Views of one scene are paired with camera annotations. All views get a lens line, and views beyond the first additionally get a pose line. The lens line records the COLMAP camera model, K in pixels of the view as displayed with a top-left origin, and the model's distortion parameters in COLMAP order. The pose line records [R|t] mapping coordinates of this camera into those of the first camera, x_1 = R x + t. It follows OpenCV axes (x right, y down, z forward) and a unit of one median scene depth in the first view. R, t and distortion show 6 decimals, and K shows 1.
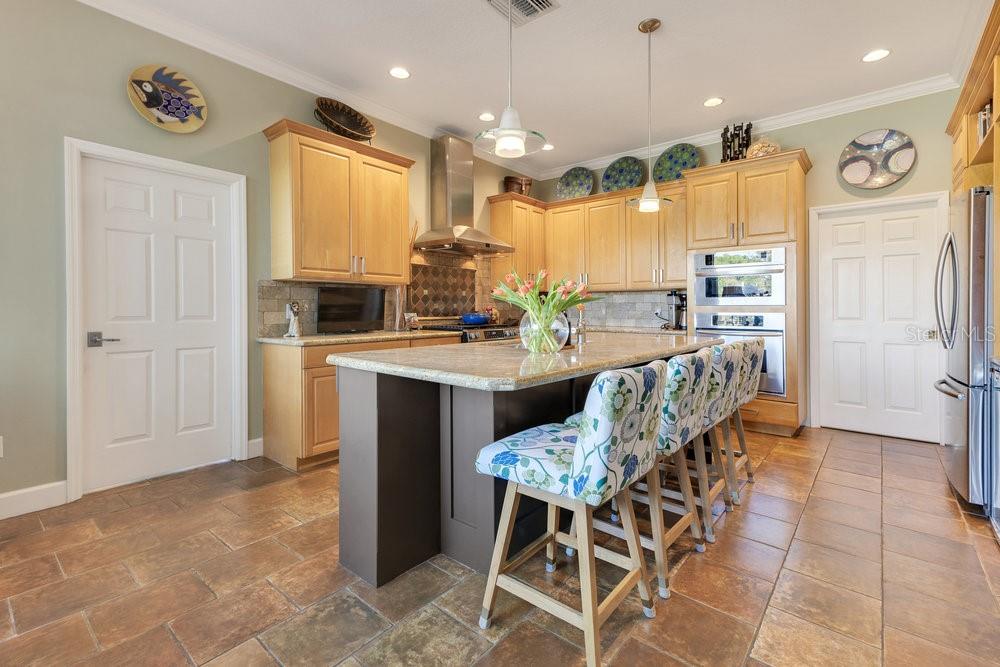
lens RADIAL K [[423.0, 0, 518.2], [0, 423.0, 311.1], [0, 0, 1]] dist [0.019489, 0.000037]
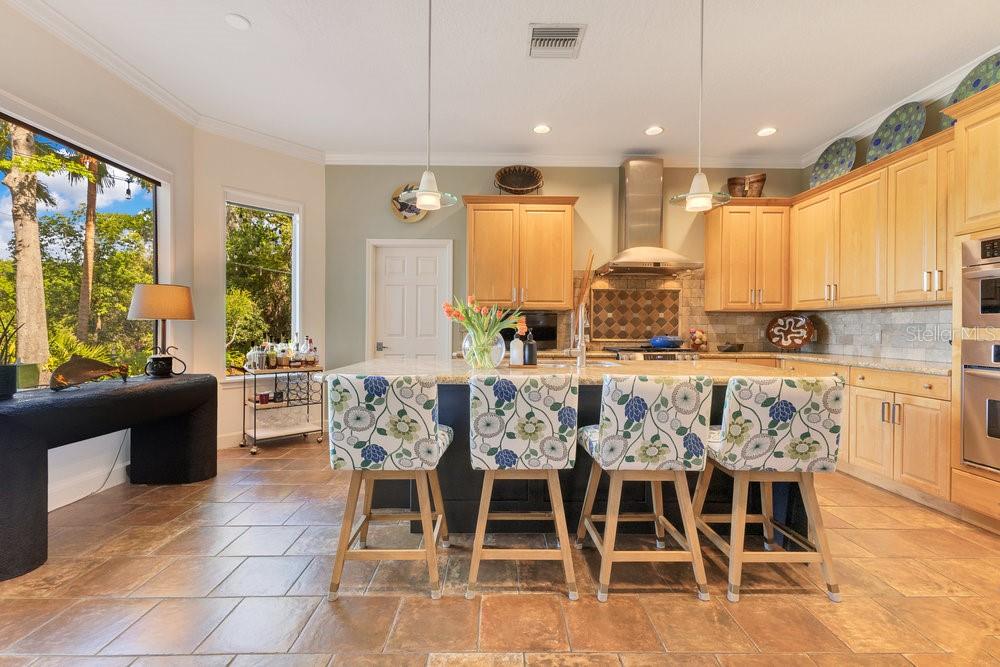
lens RADIAL K [[434.5, 0, 533.4], [0, 434.5, 333.5], [0, 0, 1]] dist [0.002617, 0.000042]
pose [[0.675395, 0.009887, -0.737390, 0.447642], [-0.009968, 0.999941, 0.004277, -0.001966], [0.737389, 0.004462, 0.675454, 0.133989]]
